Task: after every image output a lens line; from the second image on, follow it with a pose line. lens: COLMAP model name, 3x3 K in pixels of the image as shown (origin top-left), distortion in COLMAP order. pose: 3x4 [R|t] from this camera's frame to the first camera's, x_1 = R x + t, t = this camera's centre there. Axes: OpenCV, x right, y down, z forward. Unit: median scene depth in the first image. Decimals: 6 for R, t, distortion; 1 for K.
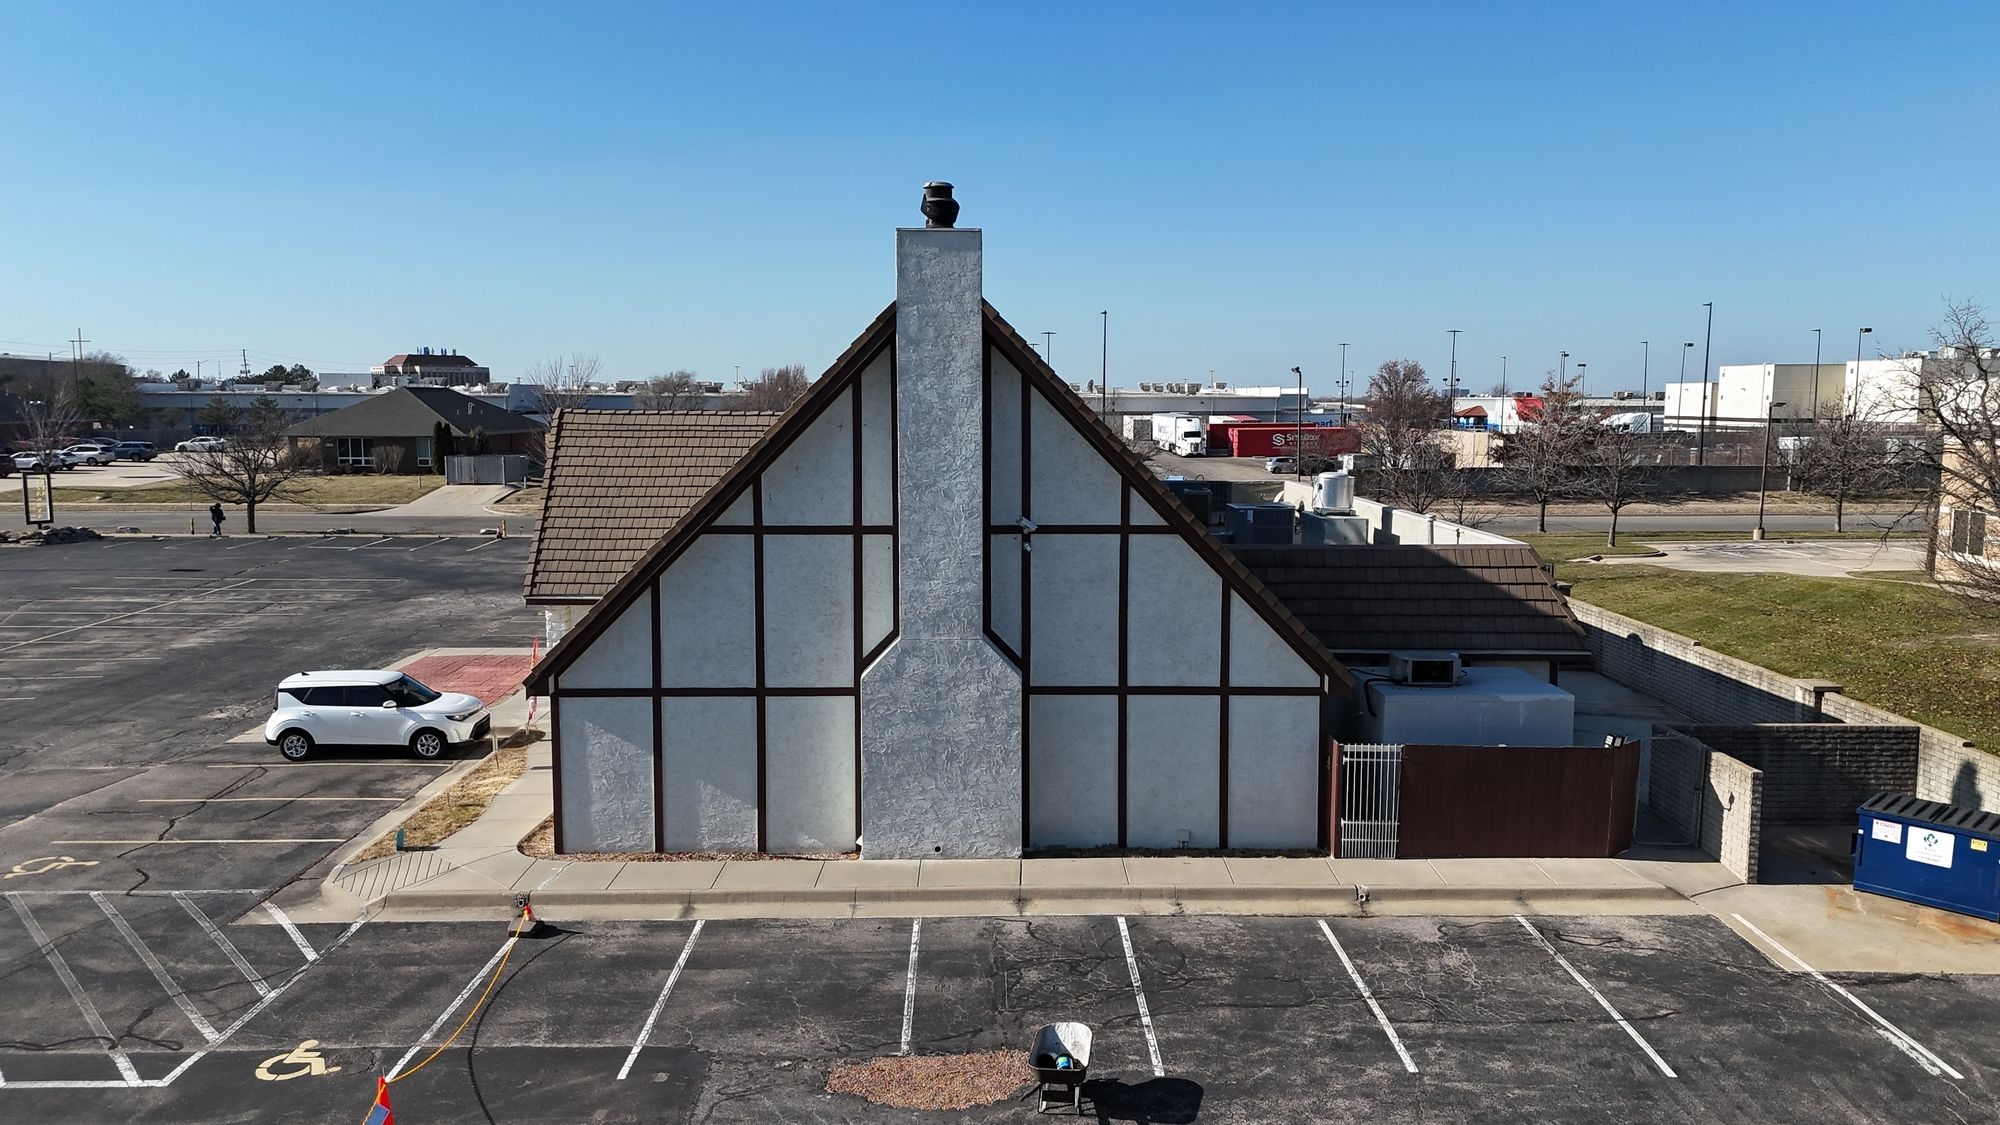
lens RADIAL K [[1467.2, 0, 1008.7], [0, 1467.2, 556.7], [0, 0, 1]] dist [0.080470, -0.069991]
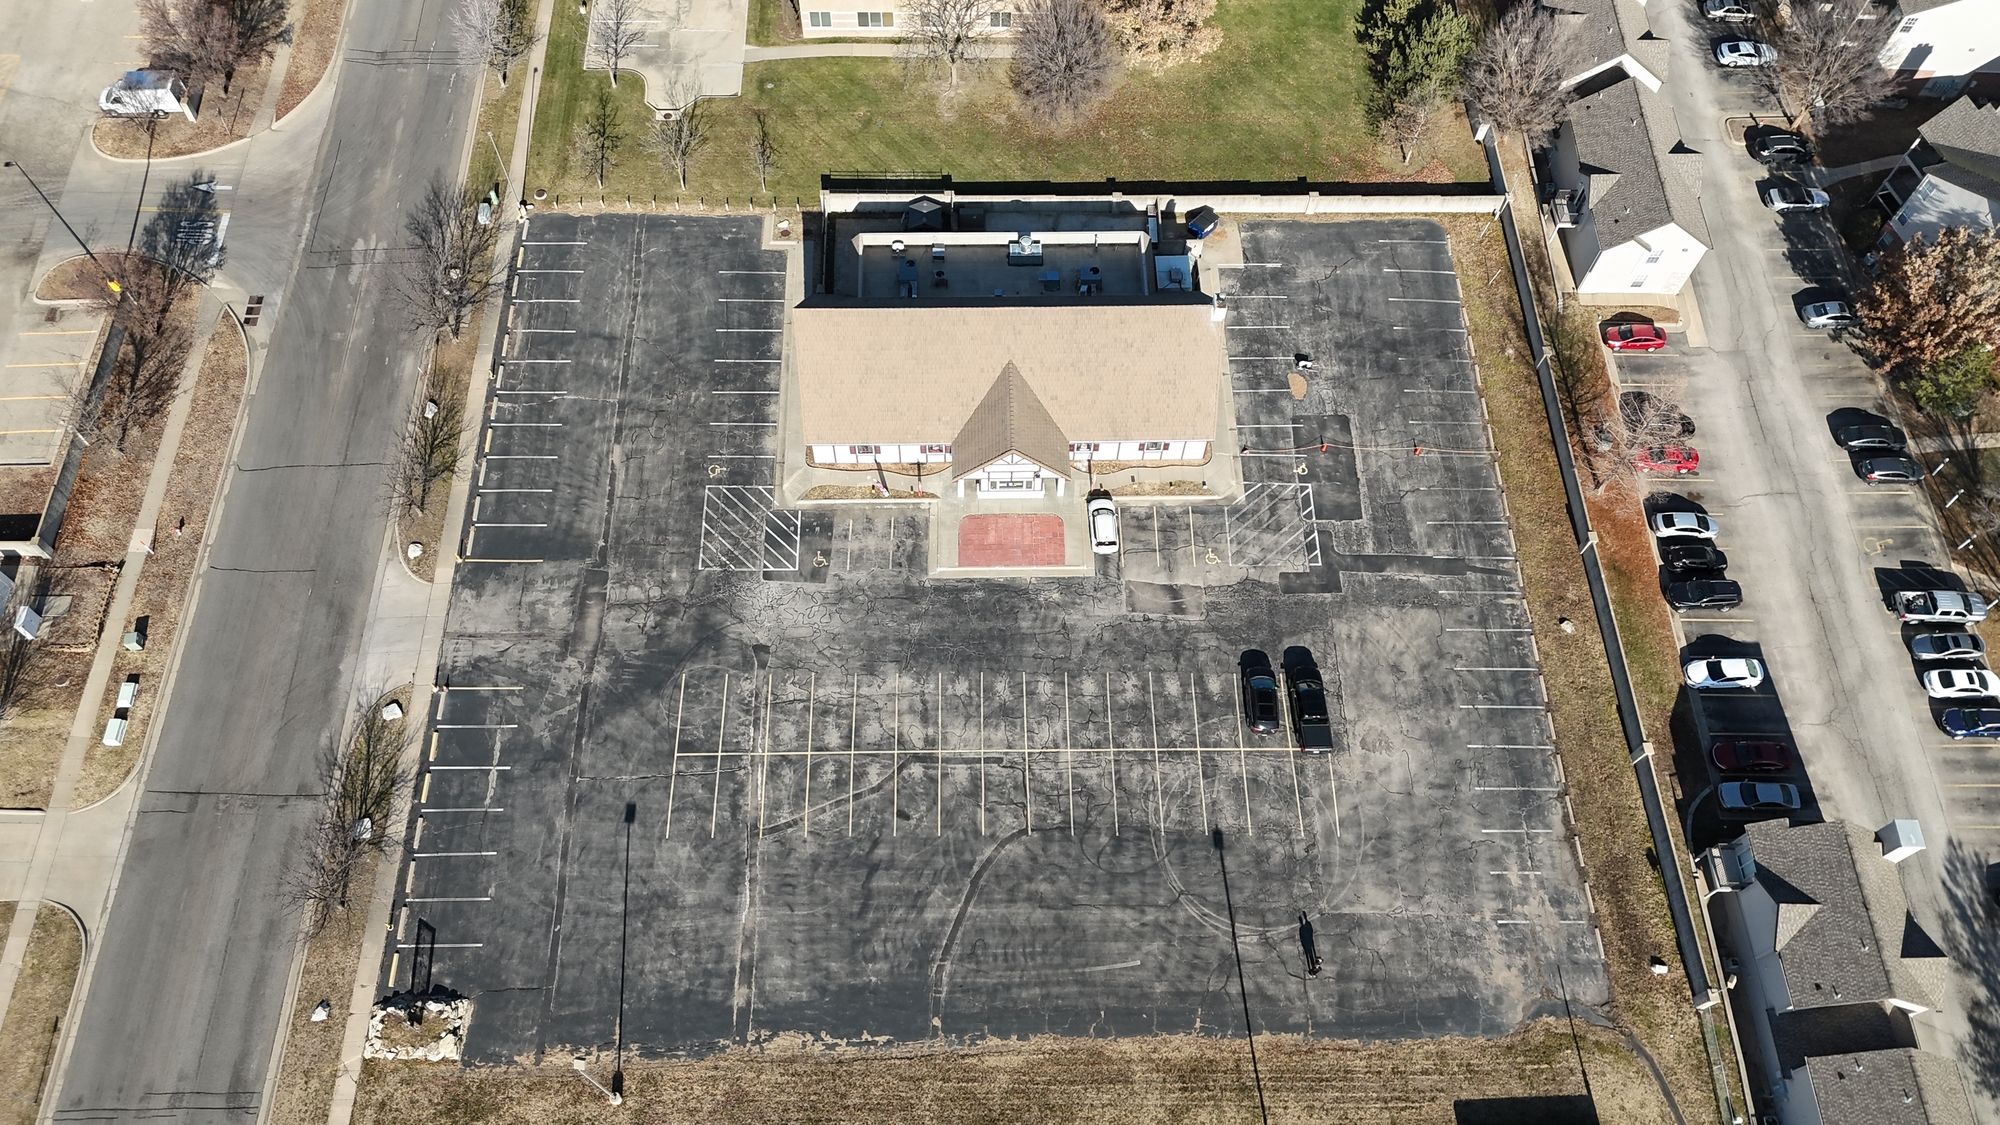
lens RADIAL K [[1459.9, 0, 1004.2], [0, 1459.9, 562.5], [0, 0, 1]] dist [0.099478, -0.116695]
pose [[-0.007325, -0.876181, 0.481927, -2.970288], [0.094094, 0.479198, 0.872649, -3.902391], [-0.995536, 0.051739, 0.078933, 1.402226]]
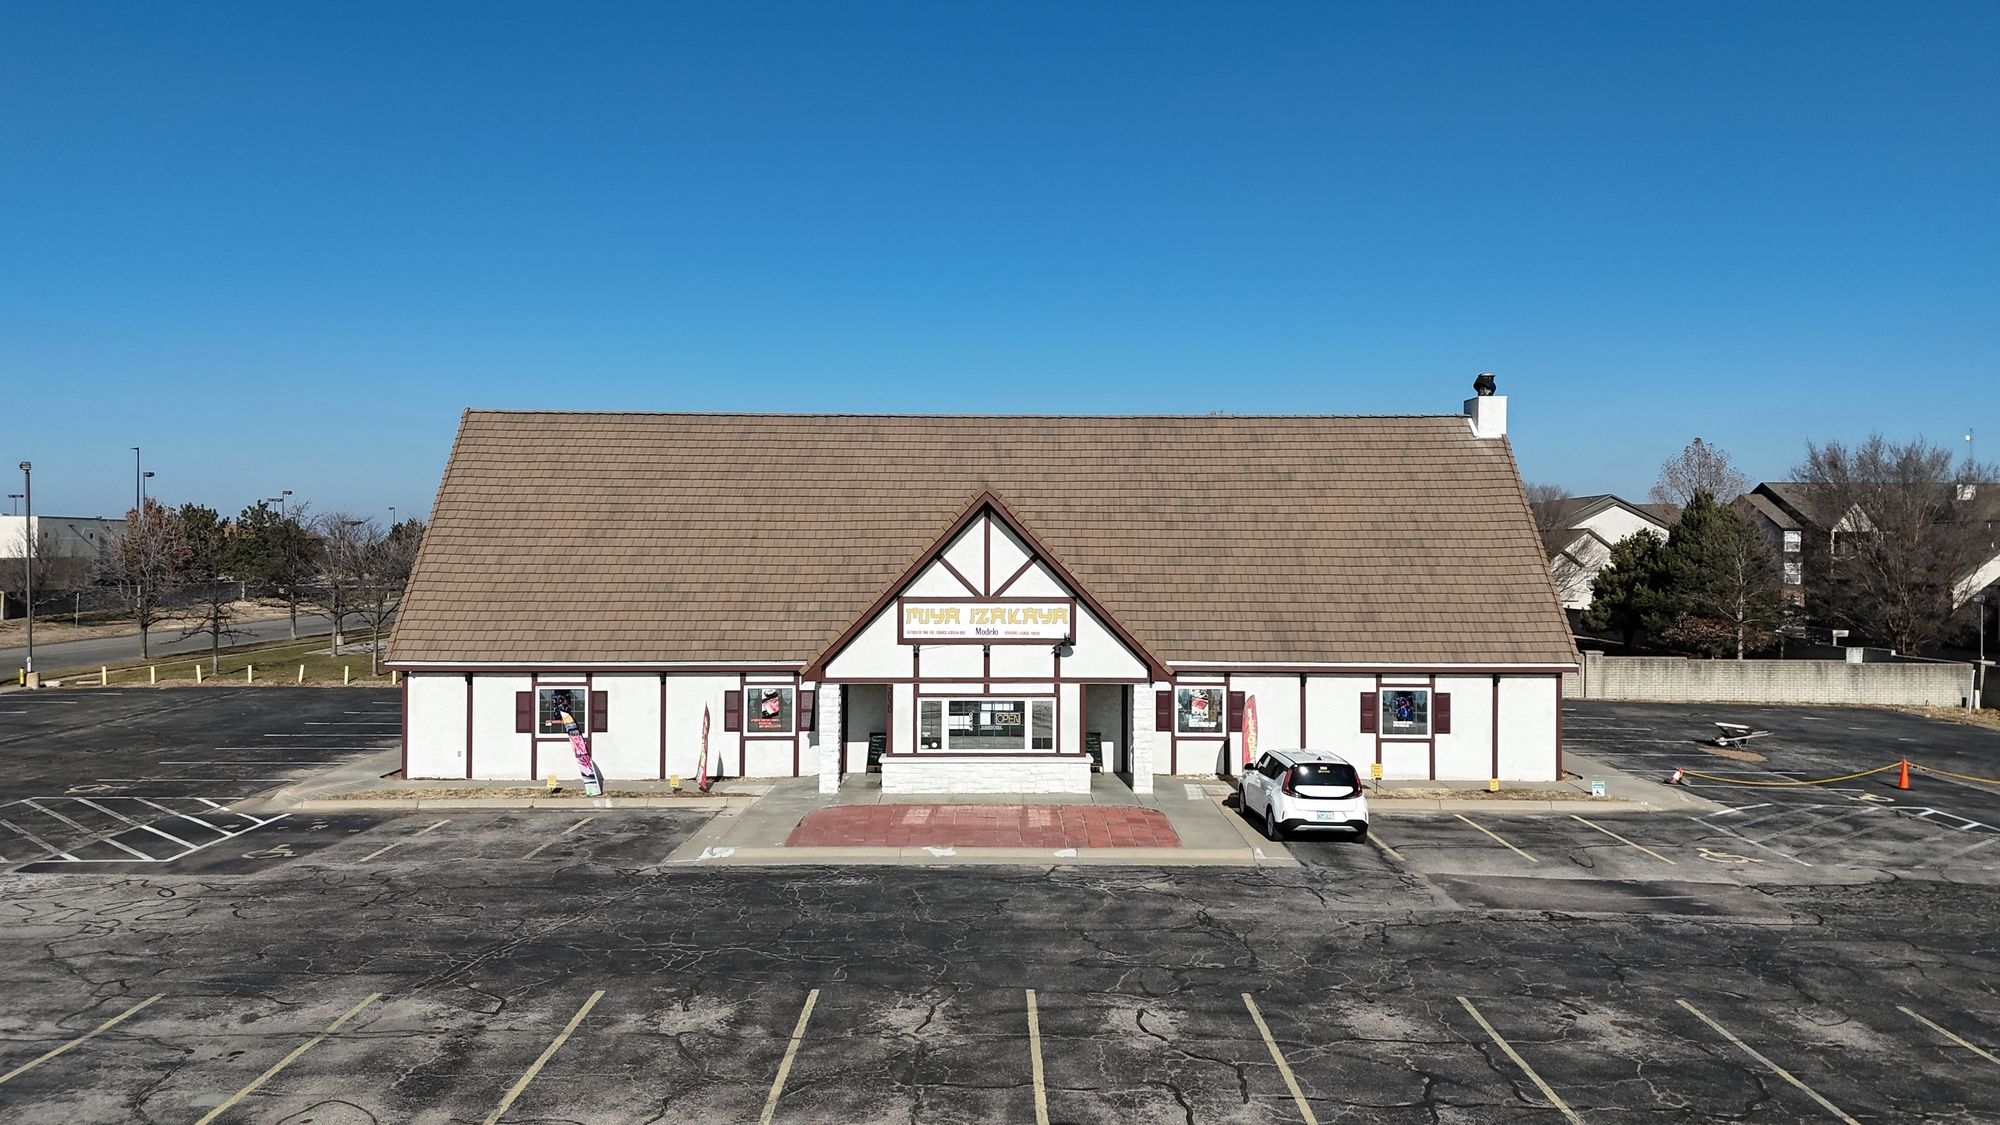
lens RADIAL K [[1459.9, 0, 1004.2], [0, 1459.9, 562.5], [0, 0, 1]] dist [0.099478, -0.116695]
pose [[0.000145, -0.009272, 0.999957, -1.993749], [0.103978, 0.994537, 0.009207, -0.102516], [-0.994580, 0.103972, 0.001108, 1.700072]]
